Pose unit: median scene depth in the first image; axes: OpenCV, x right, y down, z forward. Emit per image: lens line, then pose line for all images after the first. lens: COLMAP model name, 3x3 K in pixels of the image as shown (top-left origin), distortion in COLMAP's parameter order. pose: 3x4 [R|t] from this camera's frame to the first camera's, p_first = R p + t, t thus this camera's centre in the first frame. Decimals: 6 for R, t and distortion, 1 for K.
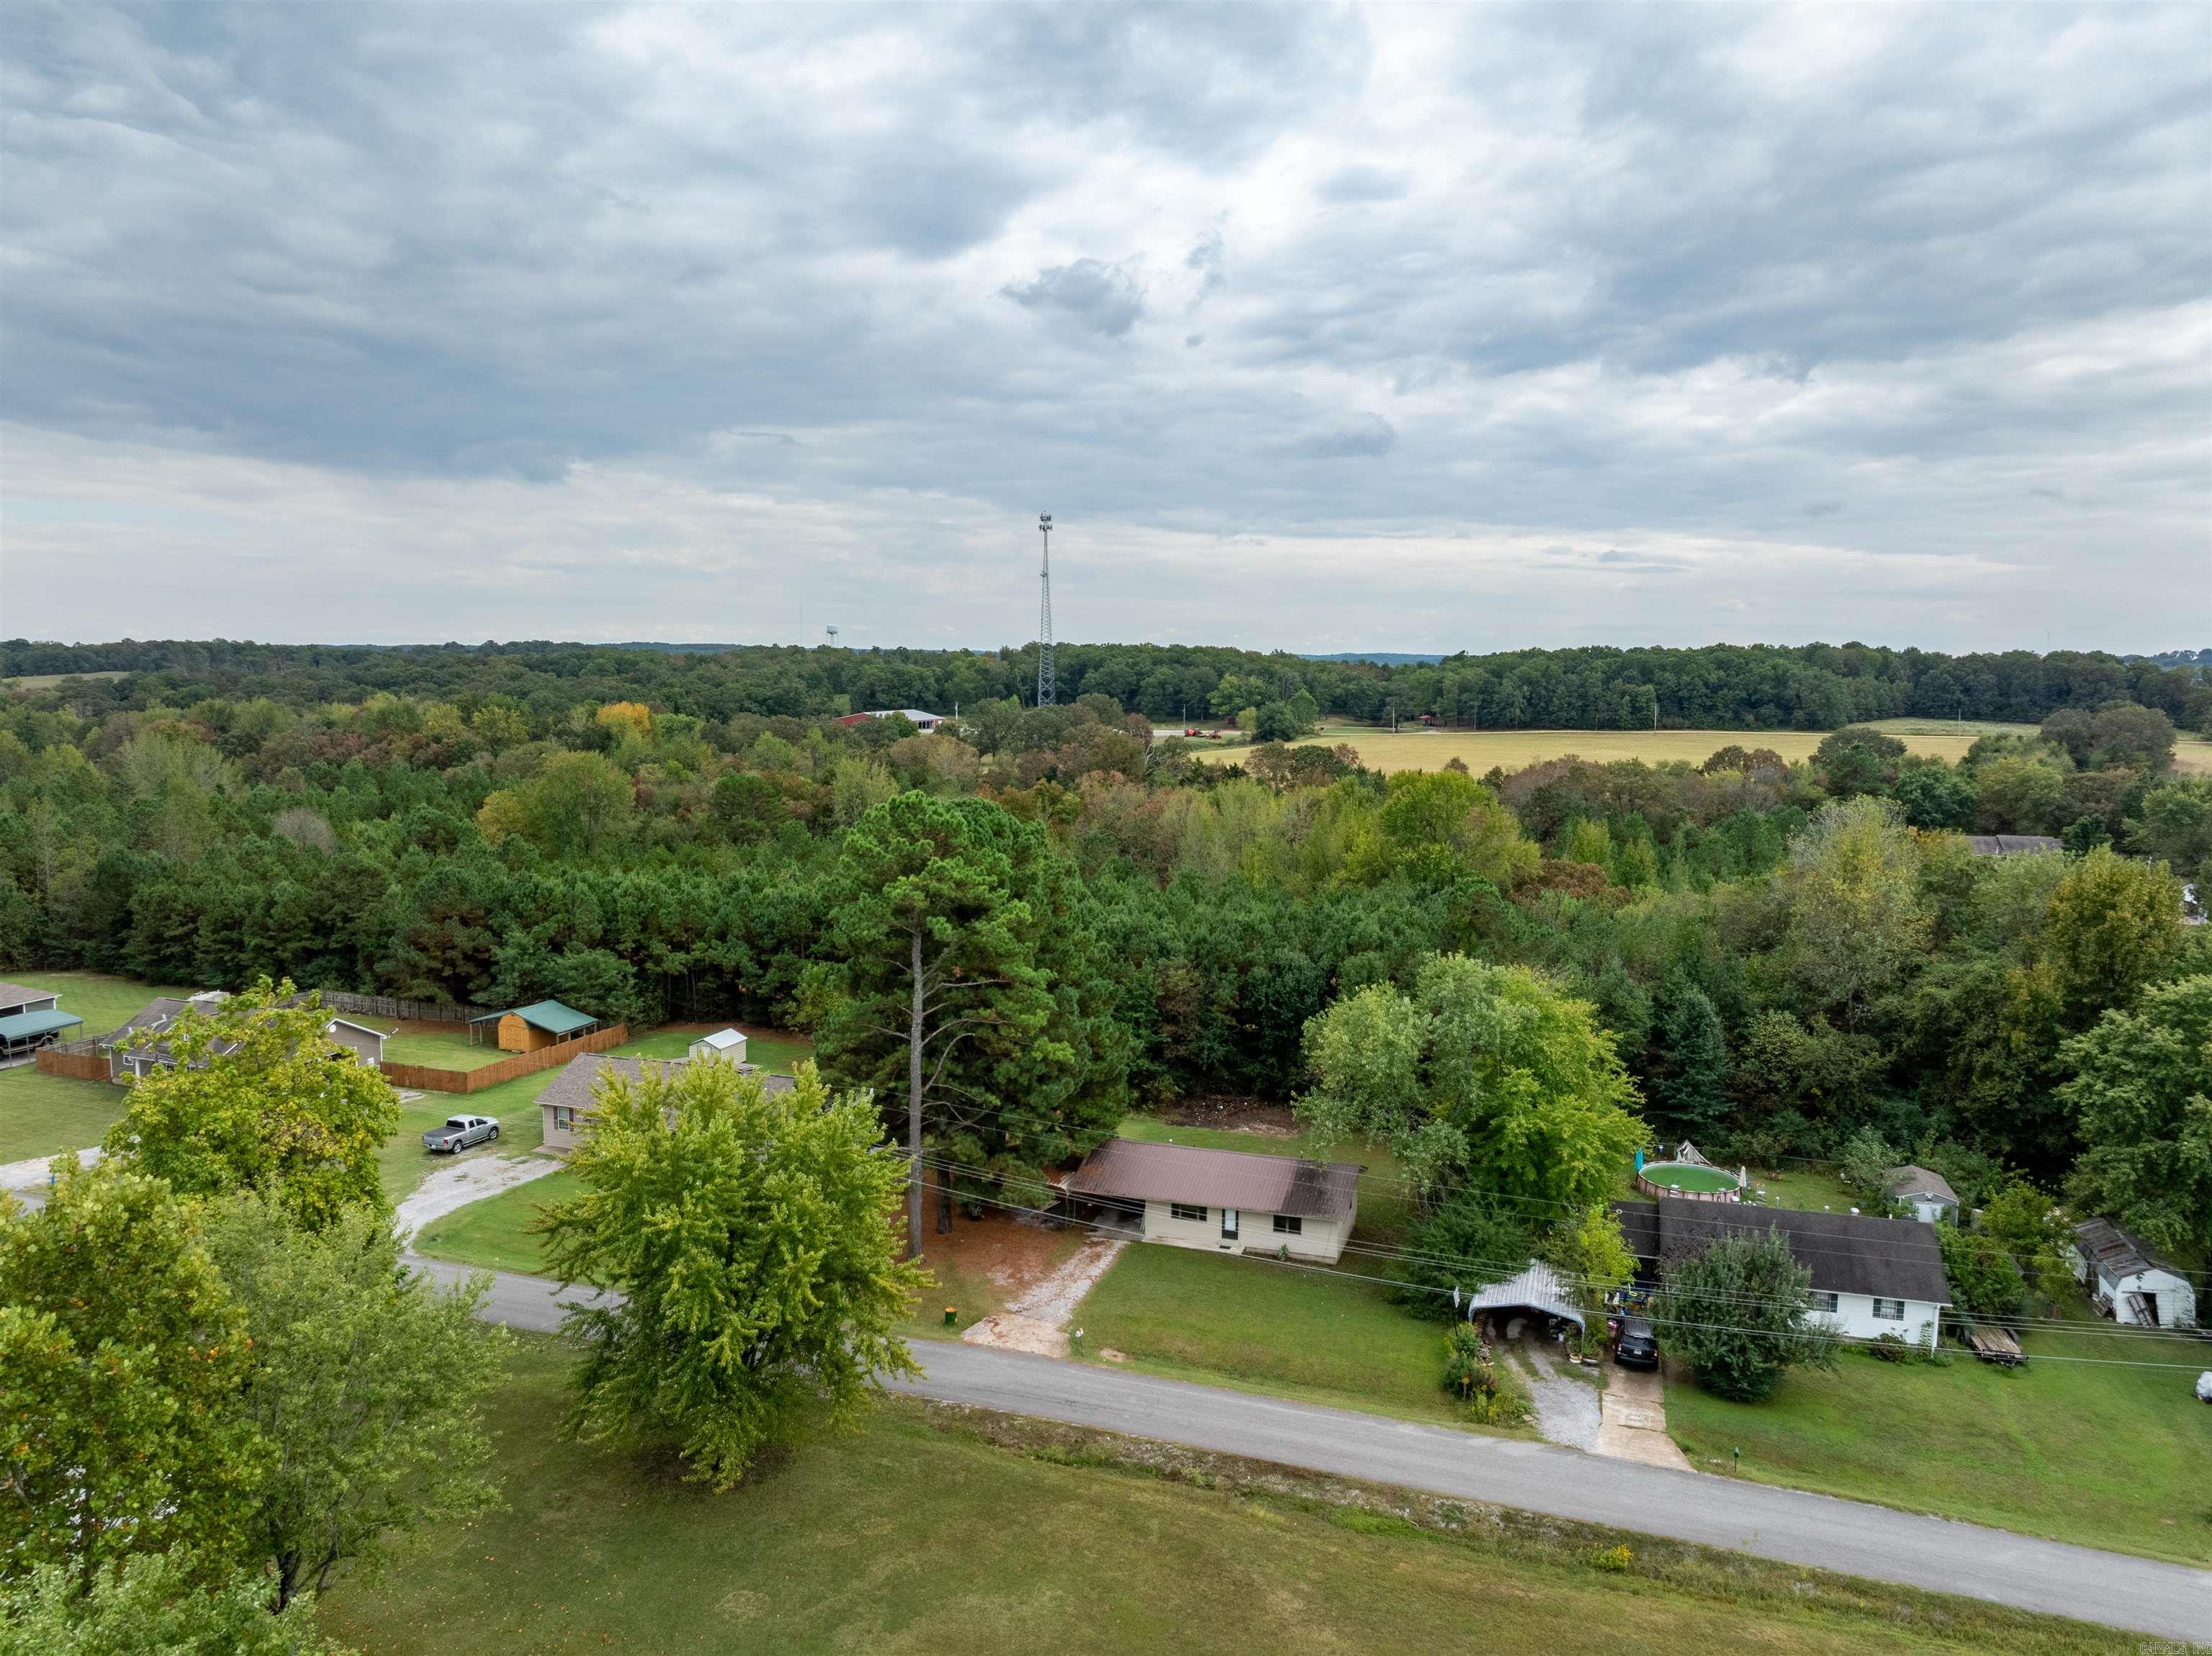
lens RADIAL K [[1549.8, 0, 1130.2], [0, 1549.8, 867.7], [0, 0, 1]] dist [-0.007179, -0.003631]
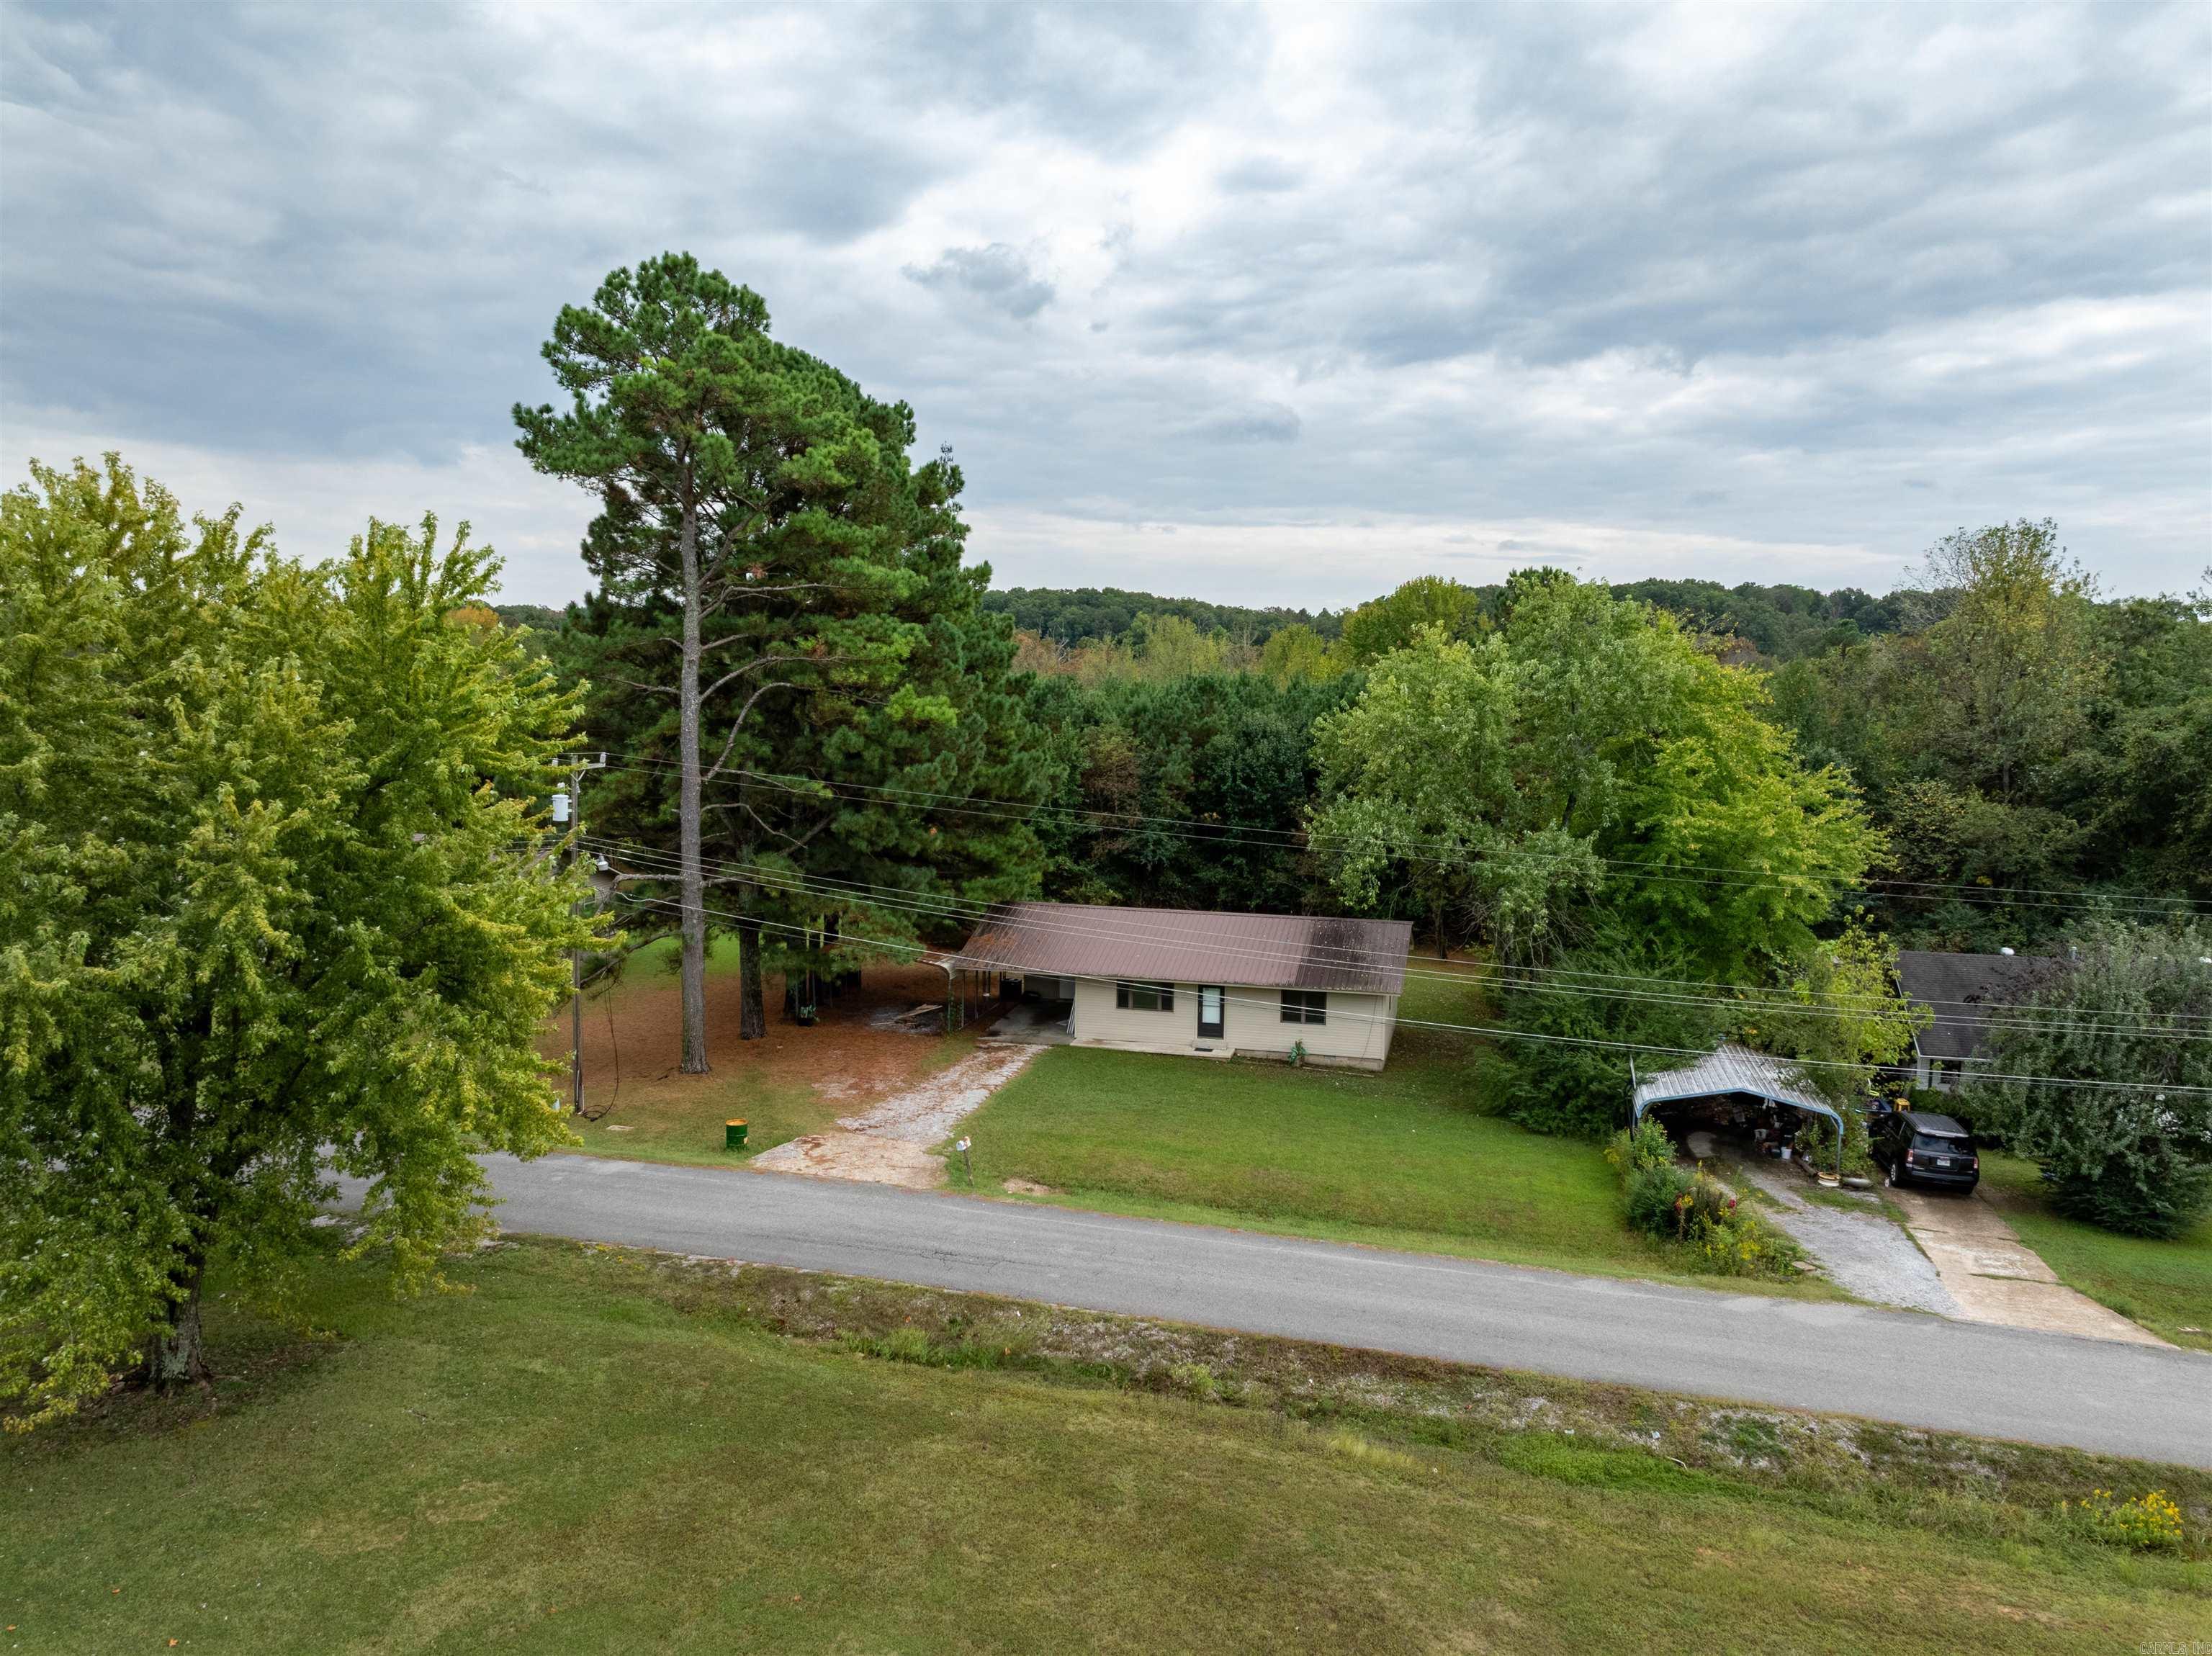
lens RADIAL K [[1549.8, 0, 1119.0], [0, 1549.8, 832.3], [0, 0, 1]] dist [-0.007179, -0.003631]
pose [[0.998629, -0.009812, 0.051413, -0.004497], [0.010527, 0.999851, -0.013648, 0.172850], [-0.051271, 0.014171, 0.998584, 0.391749]]
